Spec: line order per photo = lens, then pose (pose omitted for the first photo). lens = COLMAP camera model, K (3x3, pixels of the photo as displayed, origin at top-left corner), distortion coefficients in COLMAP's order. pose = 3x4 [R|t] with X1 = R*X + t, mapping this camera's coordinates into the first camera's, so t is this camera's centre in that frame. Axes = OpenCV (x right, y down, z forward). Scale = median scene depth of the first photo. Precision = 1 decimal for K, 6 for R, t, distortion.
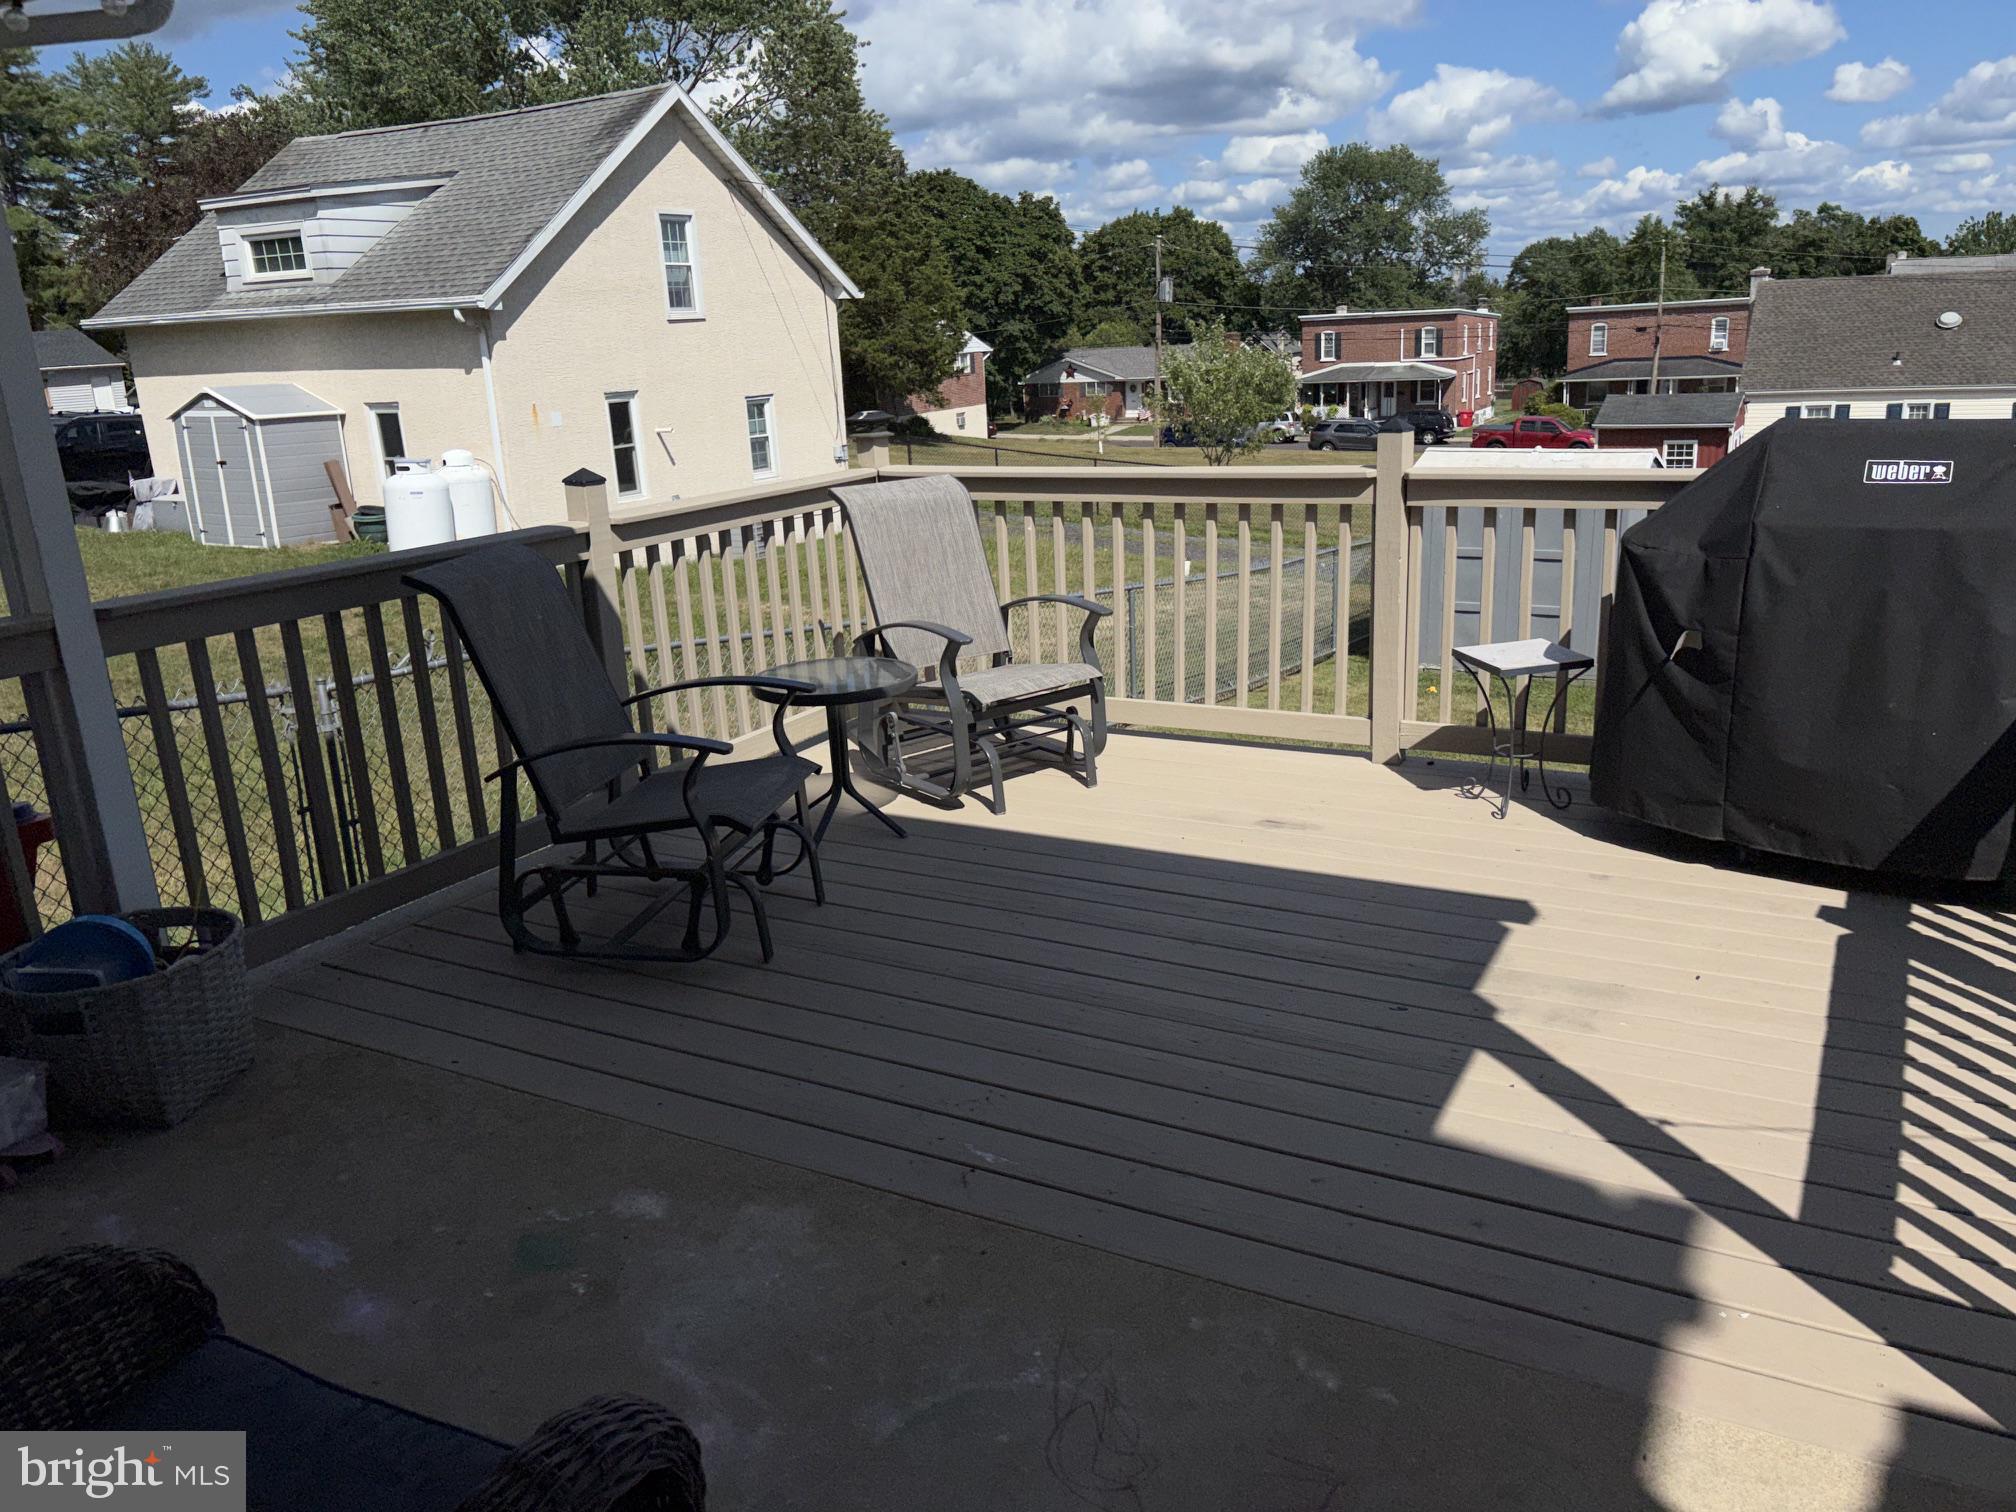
lens RADIAL K [[1533.7, 0, 1007.5], [0, 1533.7, 771.1], [0, 0, 1]] dist [0.057854, -0.086986]
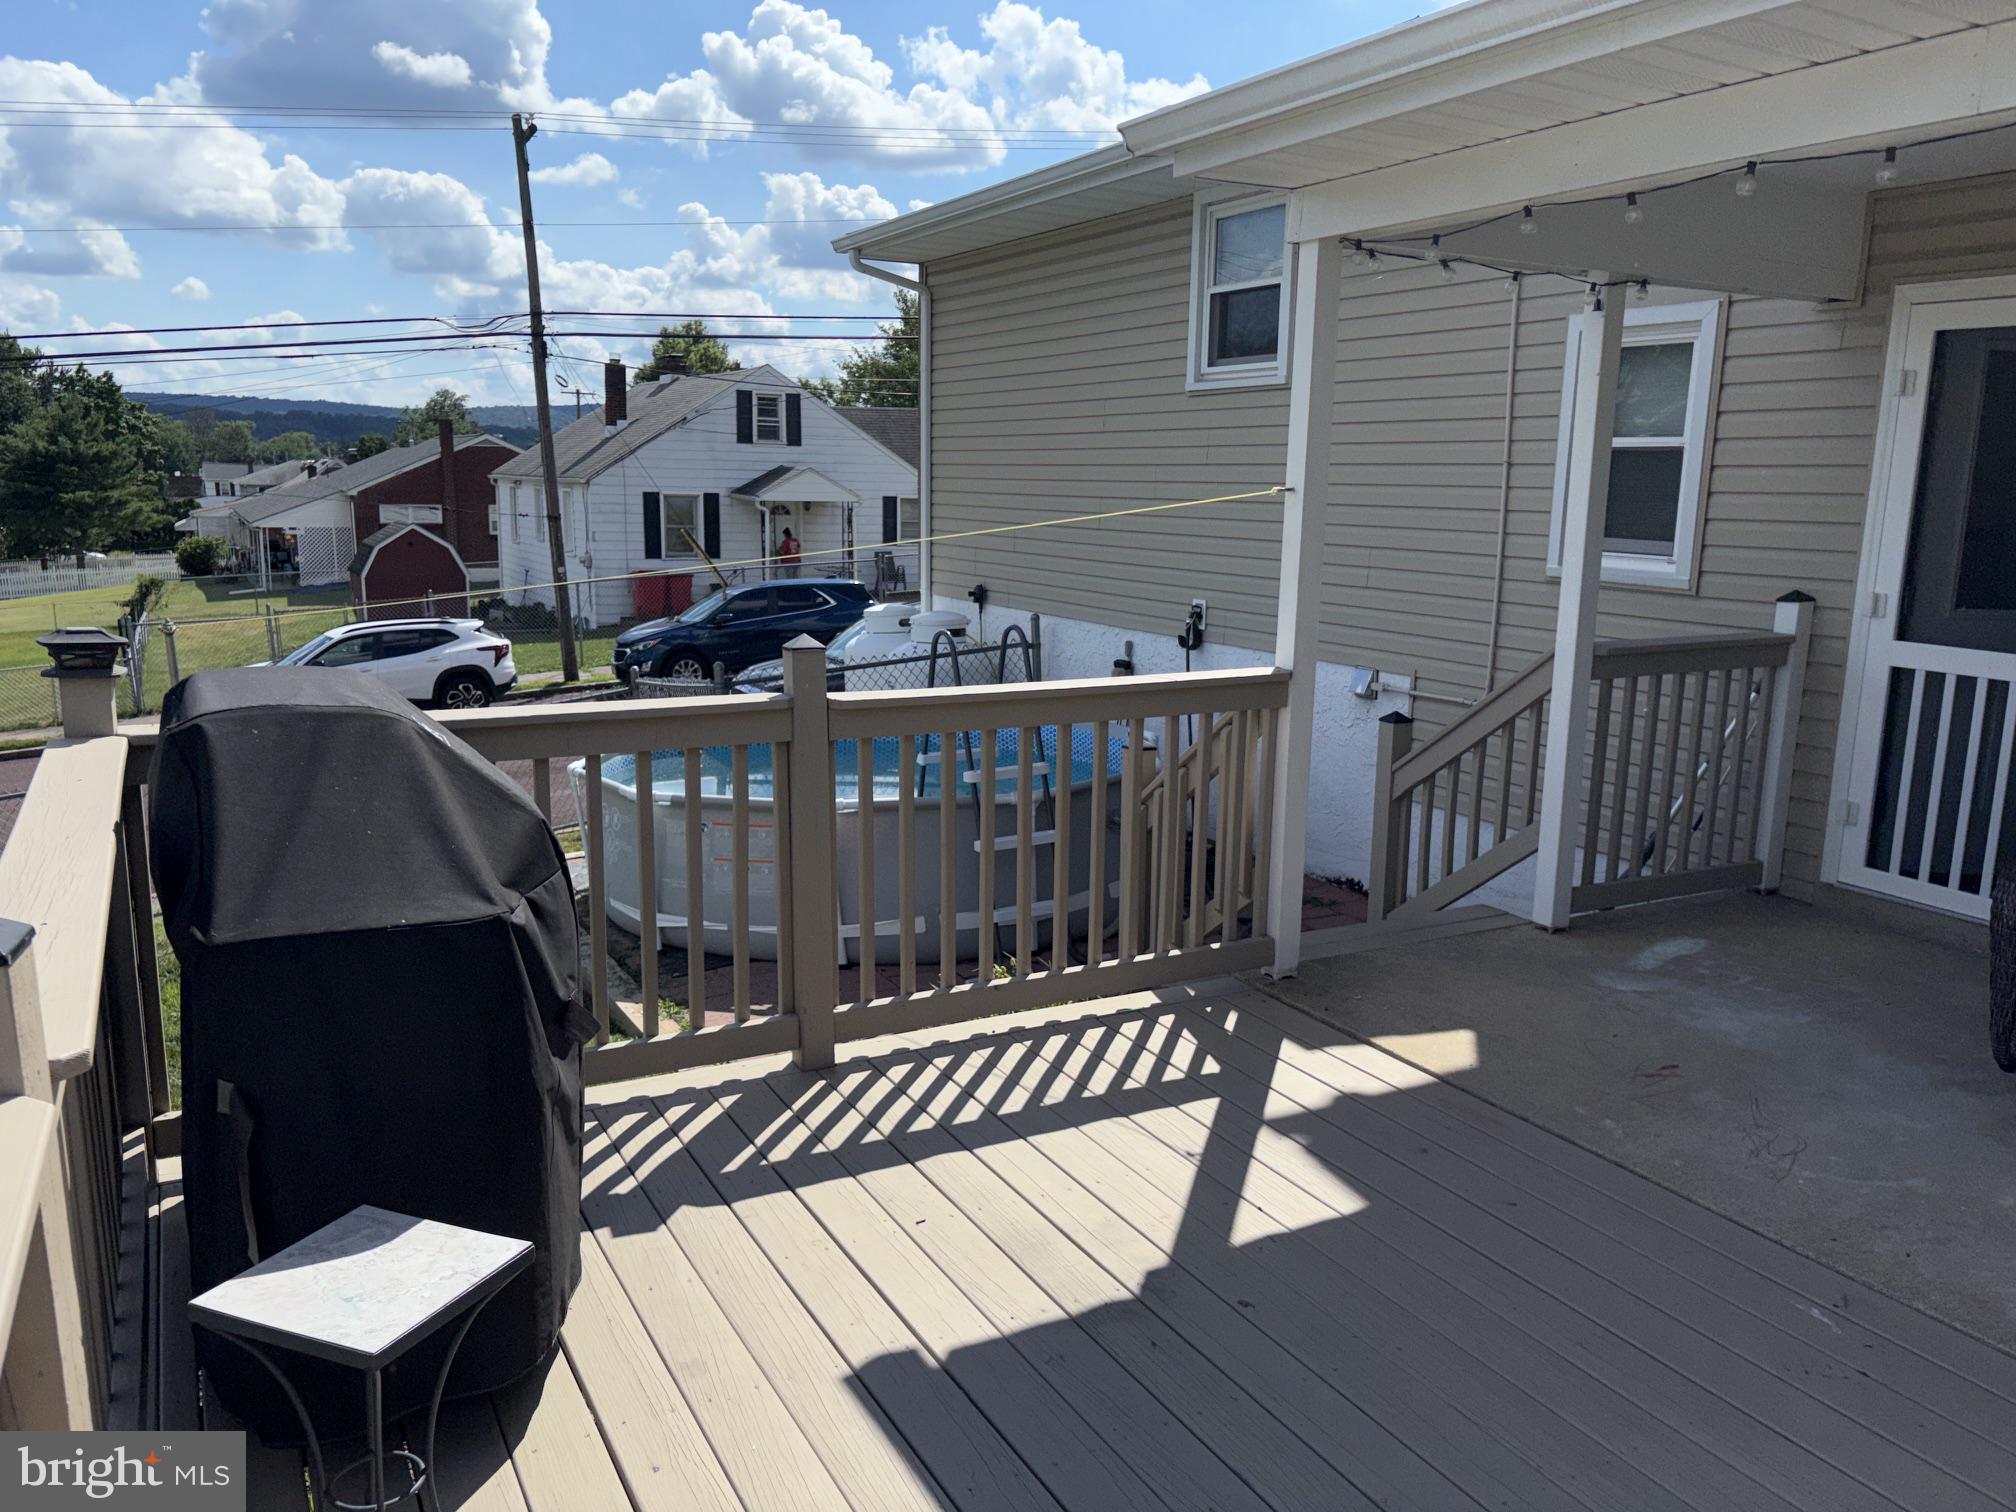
lens RADIAL K [[1533.7, 0, 1007.5], [0, 1533.7, 771.1], [0, 0, 1]] dist [0.057854, -0.086986]
pose [[-0.841245, -0.071749, 0.535872, -0.083804], [0.177976, 0.899163, 0.399788, -0.553530], [-0.510521, 0.431691, -0.743647, 1.830821]]
